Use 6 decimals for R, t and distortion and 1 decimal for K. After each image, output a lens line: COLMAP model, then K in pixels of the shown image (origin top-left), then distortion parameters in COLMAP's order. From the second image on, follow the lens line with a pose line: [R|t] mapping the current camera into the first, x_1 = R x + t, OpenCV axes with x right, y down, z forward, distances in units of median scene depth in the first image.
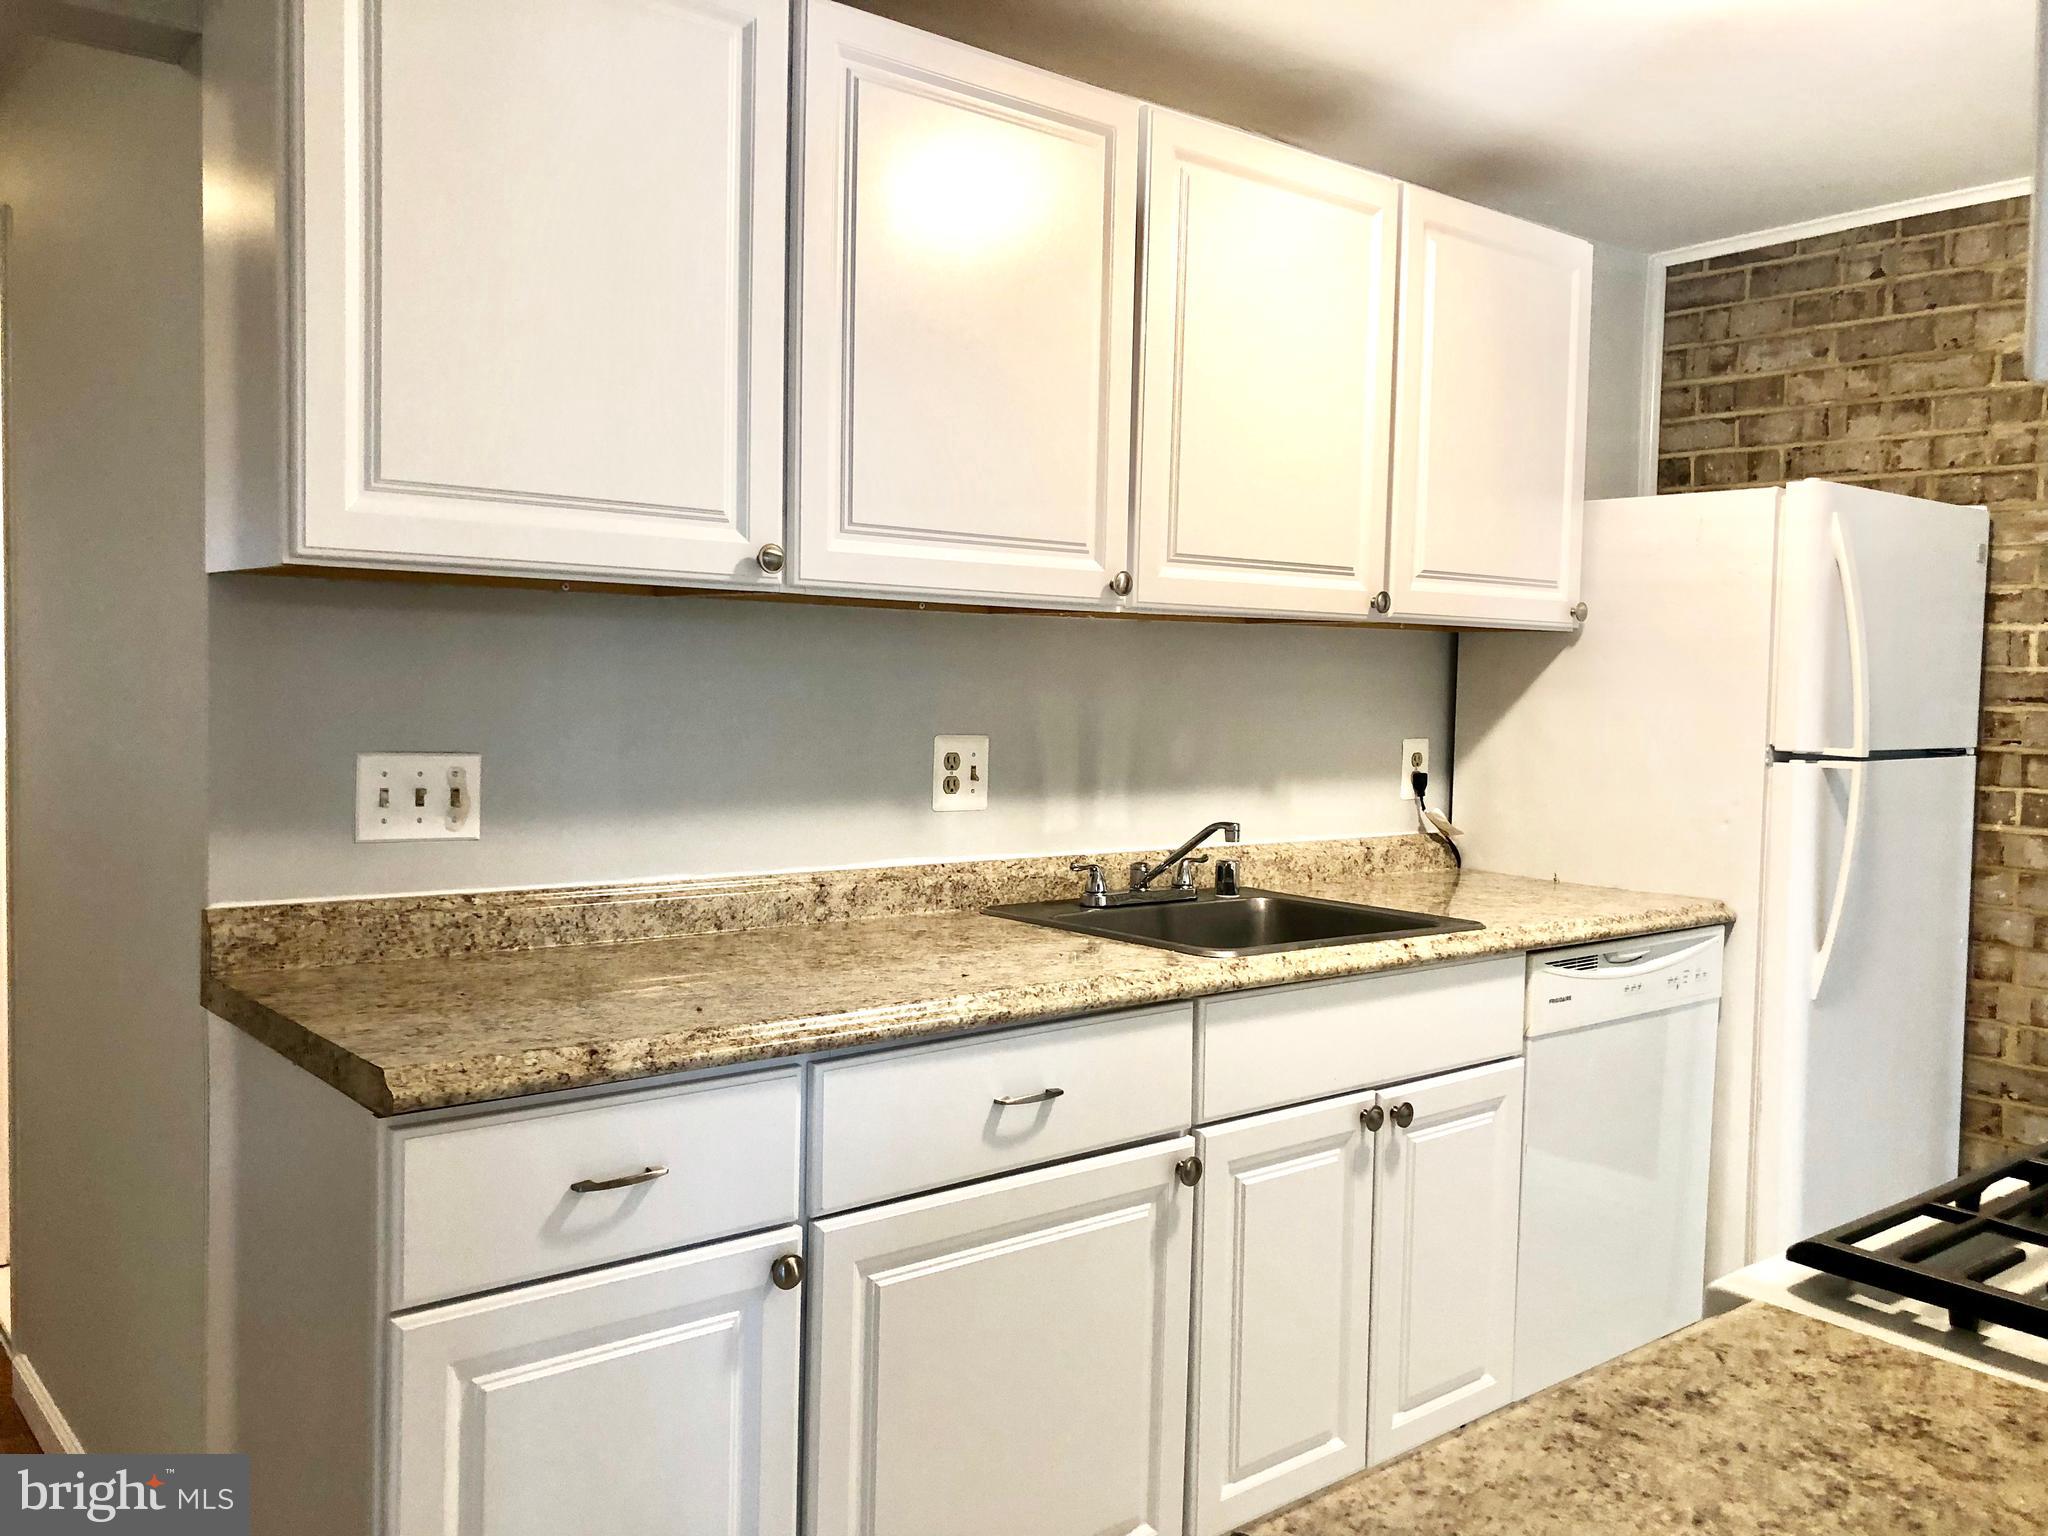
lens RADIAL K [[1675.7, 0, 1006.9], [0, 1675.7, 757.8], [0, 0, 1]] dist [0.031572, -0.042778]
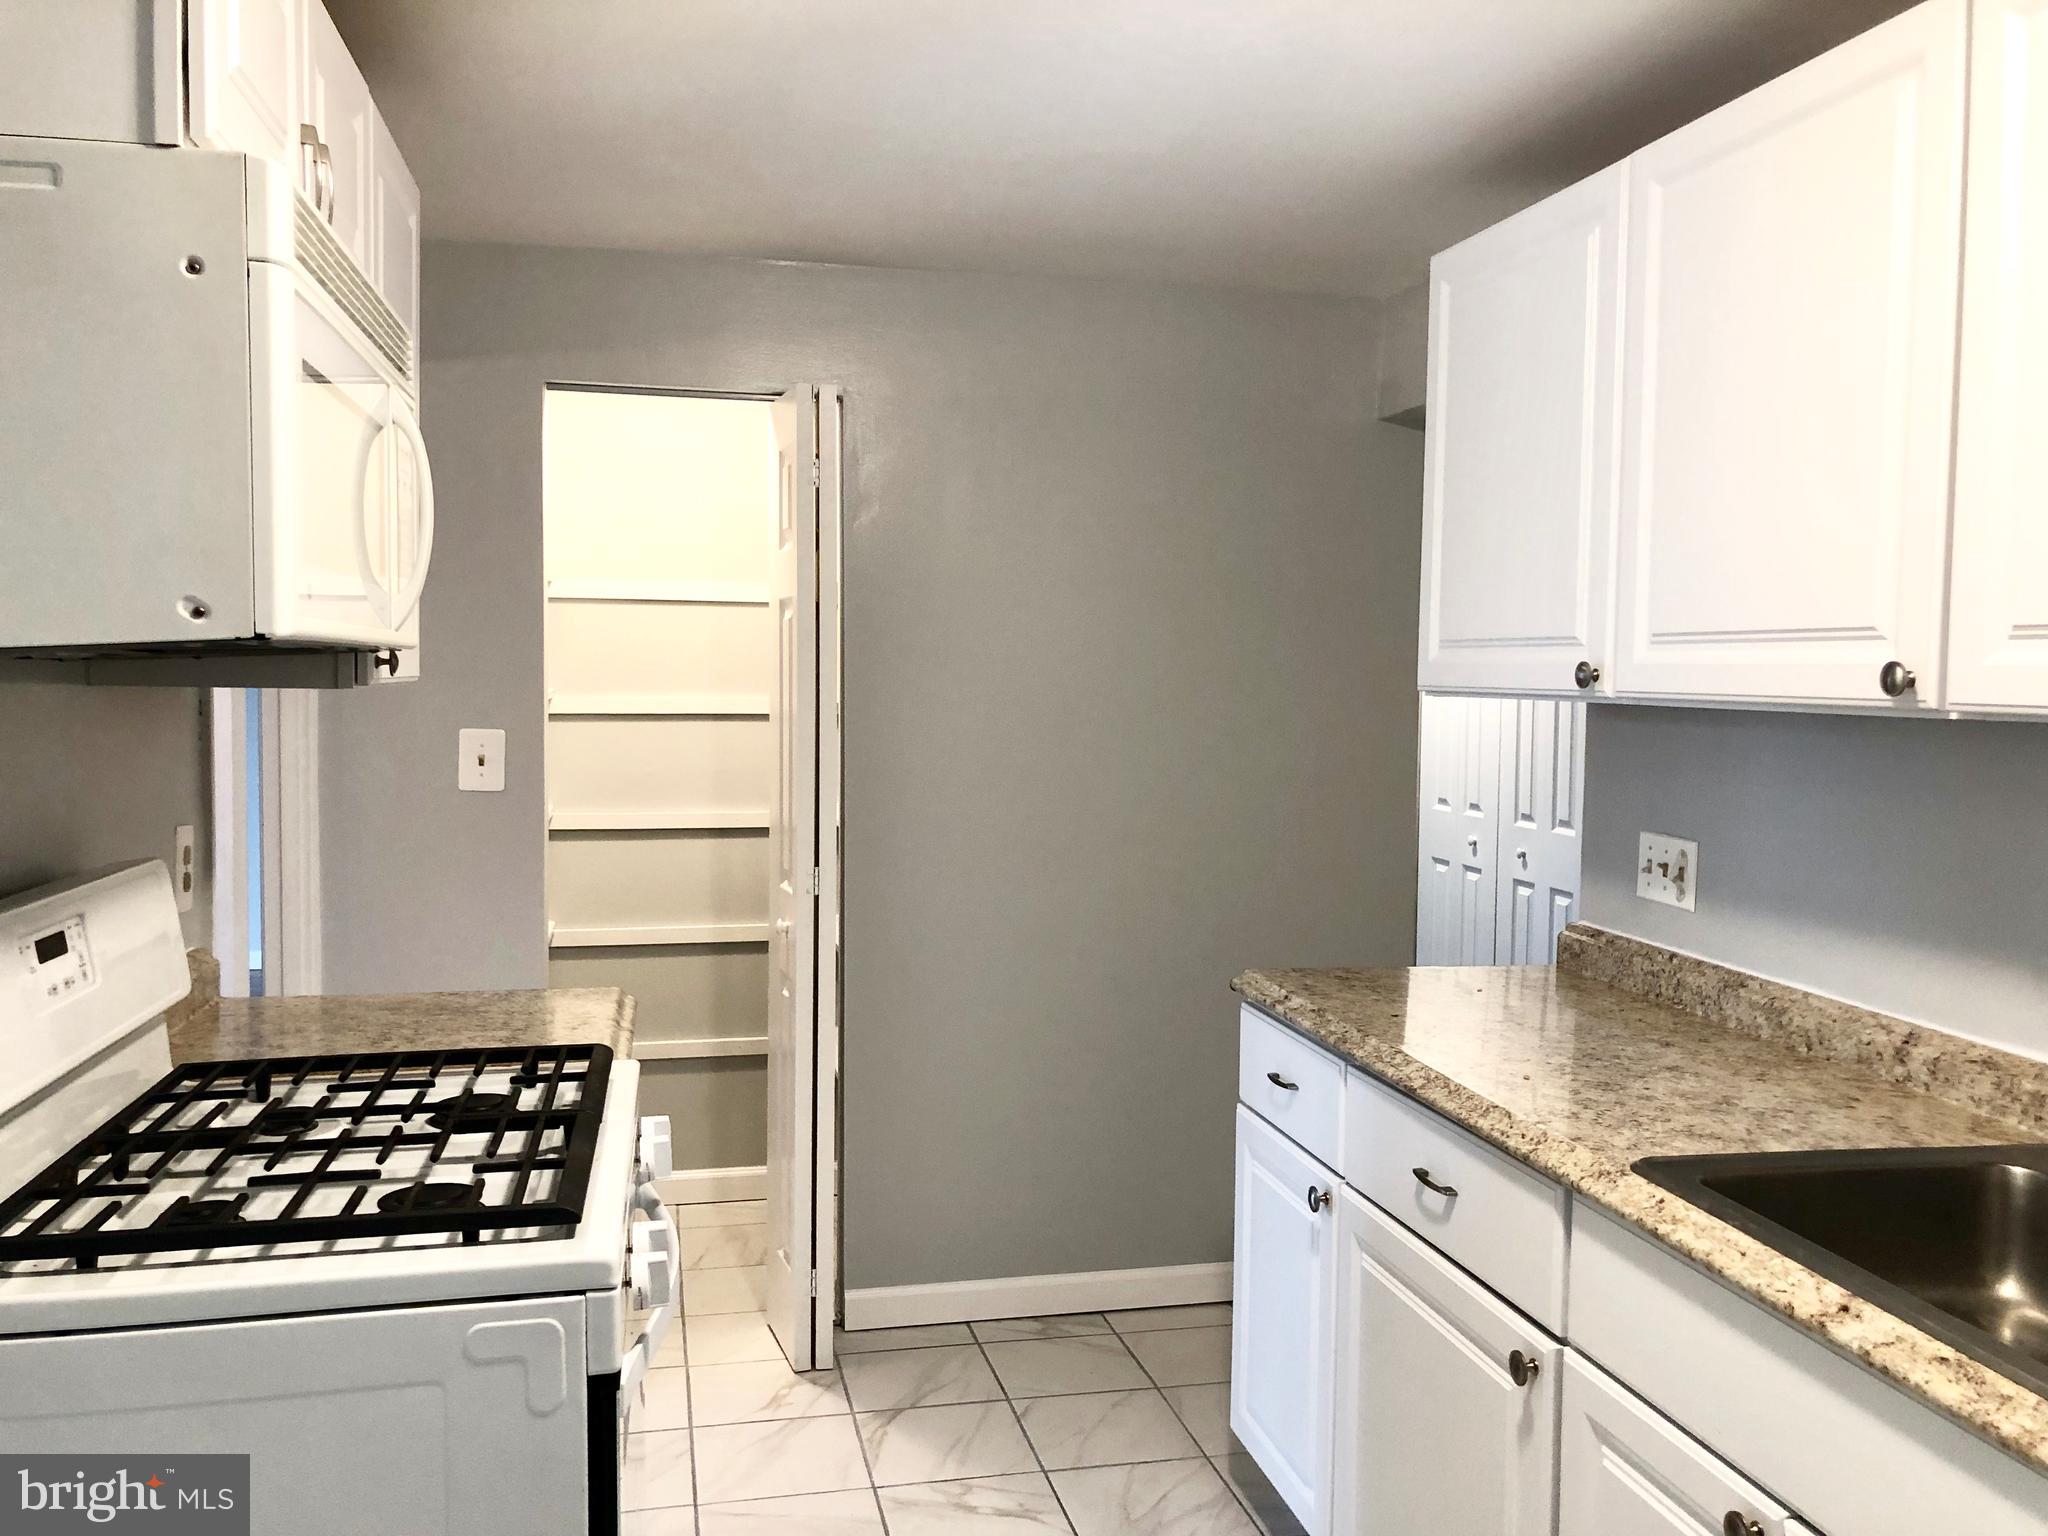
lens RADIAL K [[1675.7, 0, 1011.7], [0, 1675.7, 759.2], [0, 0, 1]] dist [0.031572, -0.042778]
pose [[-0.463198, 0.019189, -0.886047, 1.015538], [-0.070568, 0.995793, 0.058457, -0.100469], [0.883441, 0.089604, -0.459895, 1.164809]]
